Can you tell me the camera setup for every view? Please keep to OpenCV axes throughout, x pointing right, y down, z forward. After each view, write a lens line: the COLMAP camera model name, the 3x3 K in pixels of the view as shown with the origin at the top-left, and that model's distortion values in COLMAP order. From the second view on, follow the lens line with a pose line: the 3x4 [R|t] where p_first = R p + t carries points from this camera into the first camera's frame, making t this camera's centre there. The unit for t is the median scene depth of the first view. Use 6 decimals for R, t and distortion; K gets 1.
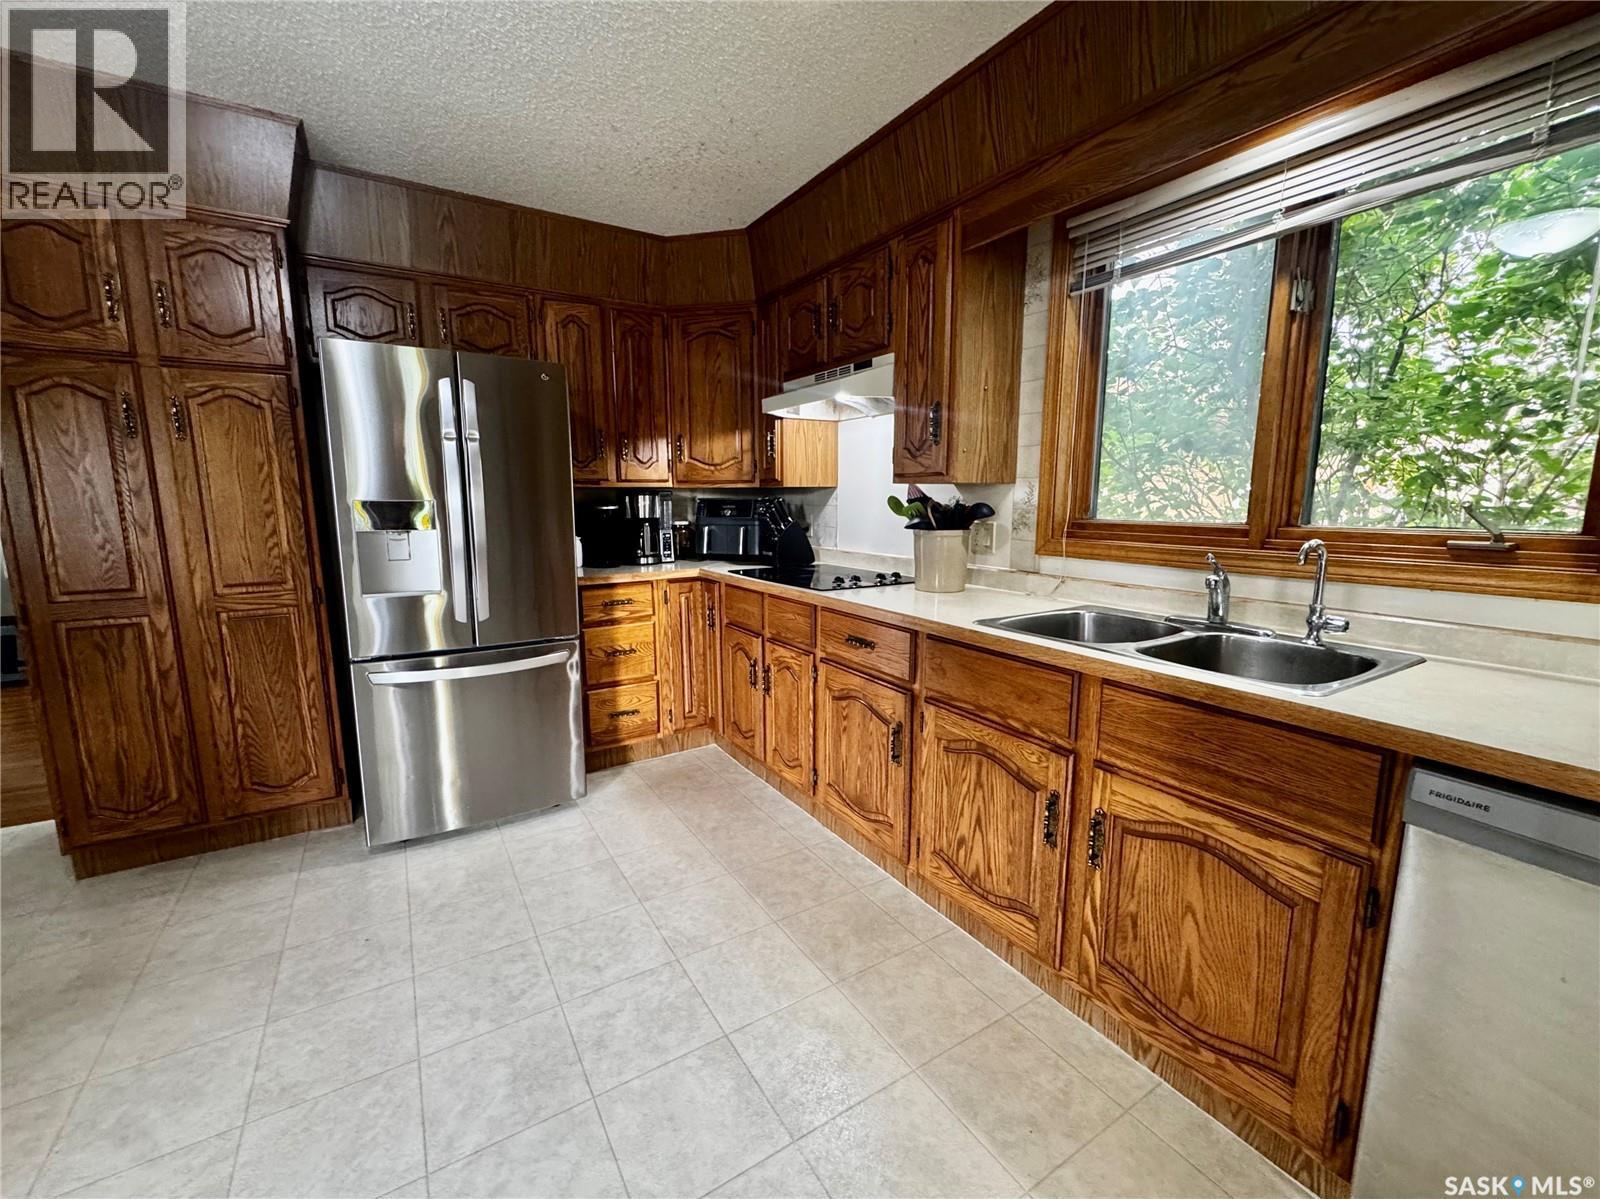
lens RADIAL K [[662.8, 0, 800.0], [0, 662.8, 599.5], [0, 0, 1]] dist [-0.001317, 0.000135]
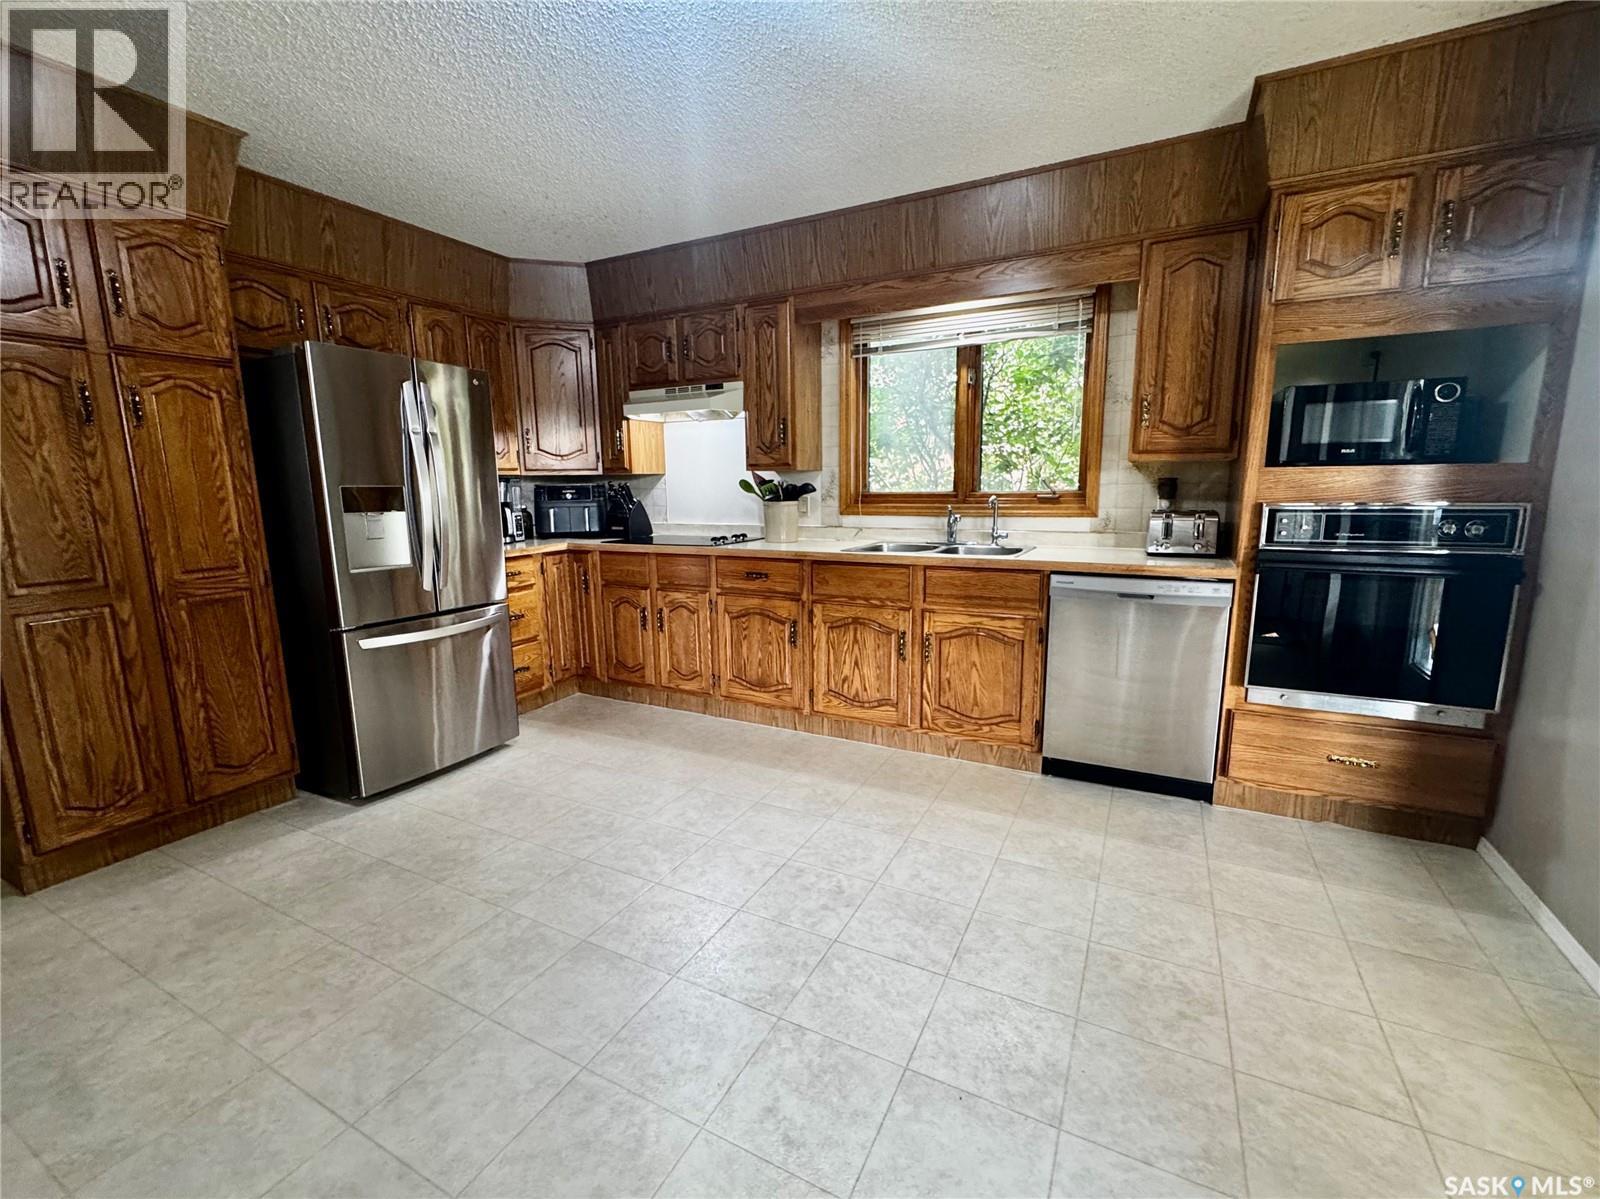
lens RADIAL K [[683.4, 0, 800.0], [0, 683.4, 599.5], [0, 0, 1]] dist [-0.000078, -0.000497]
pose [[0.861196, -0.095553, 0.499211, -0.589145], [0.090603, 0.995299, 0.034208, 0.072453], [-0.500133, 0.015770, 0.865805, -0.390070]]
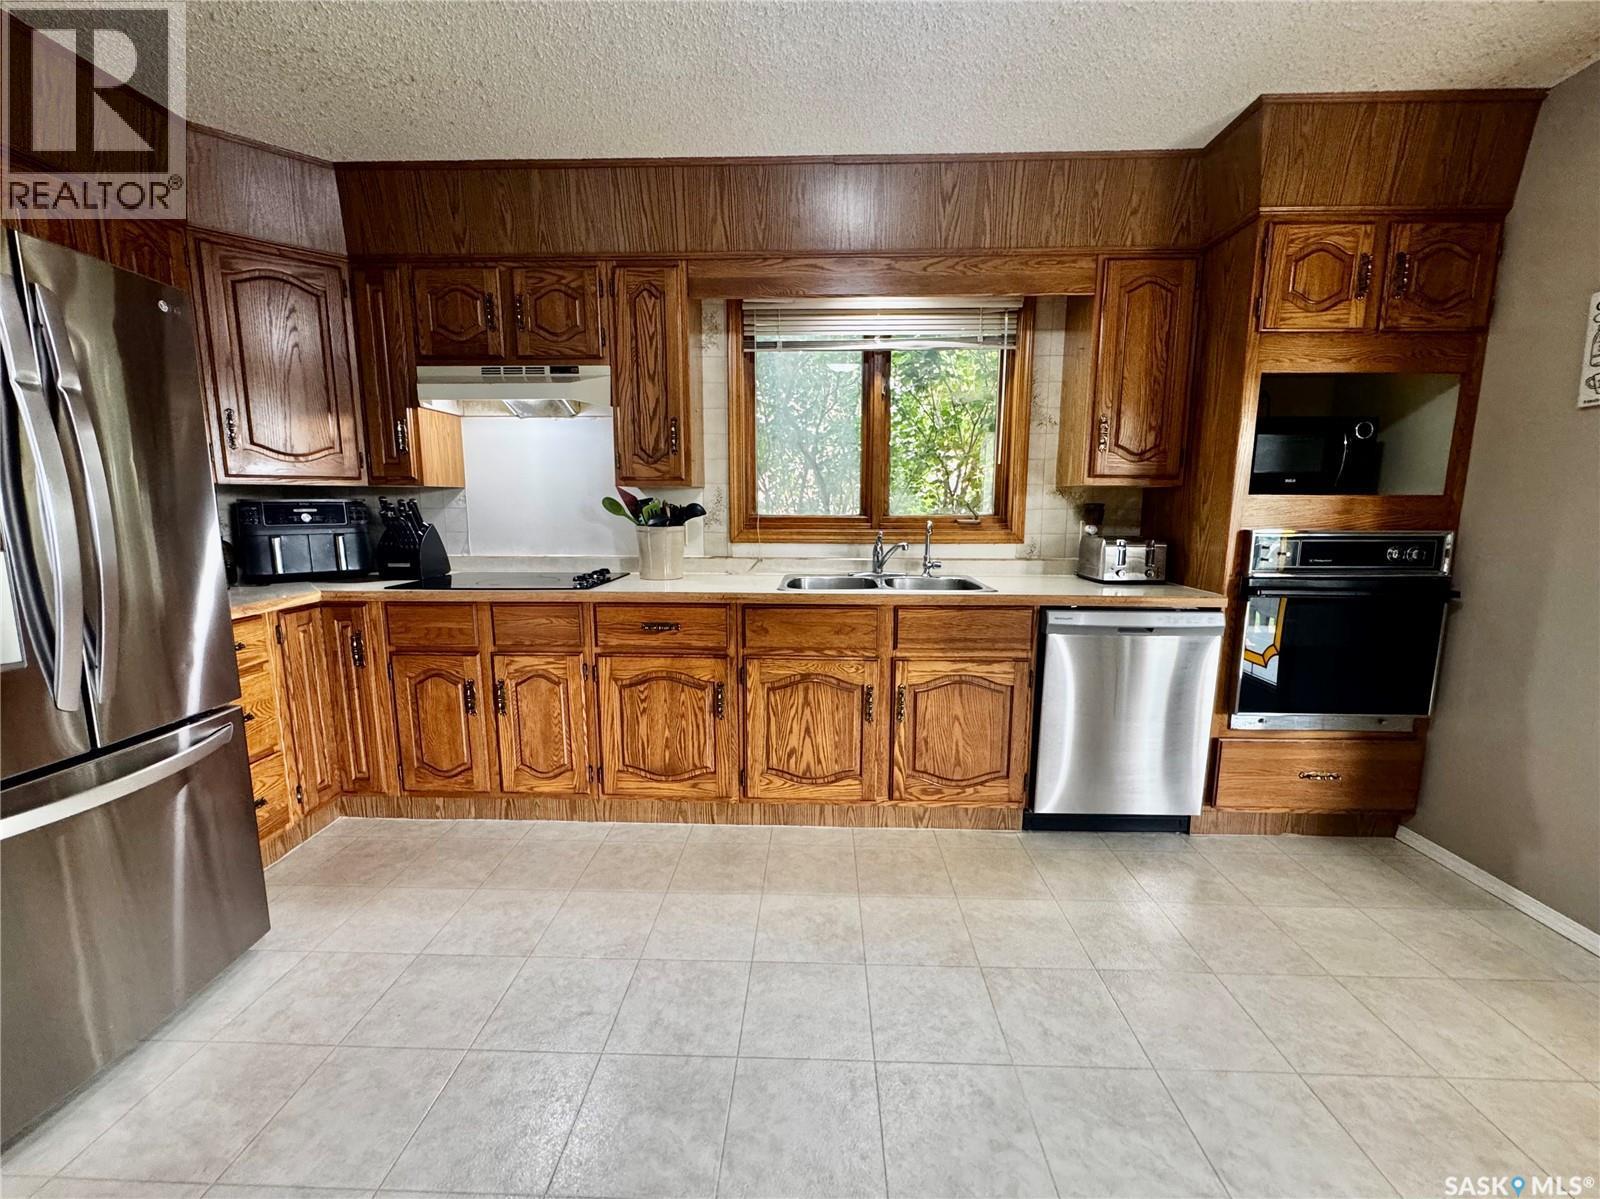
lens RADIAL K [[649.8, 0, 800.0], [0, 649.8, 599.5], [0, 0, 1]] dist [-0.000657, 0.000083]
pose [[0.557655, -0.120034, 0.821348, -0.652260], [0.125986, 0.990265, 0.059181, -0.016239], [-0.820457, 0.070476, 0.567348, 0.173788]]
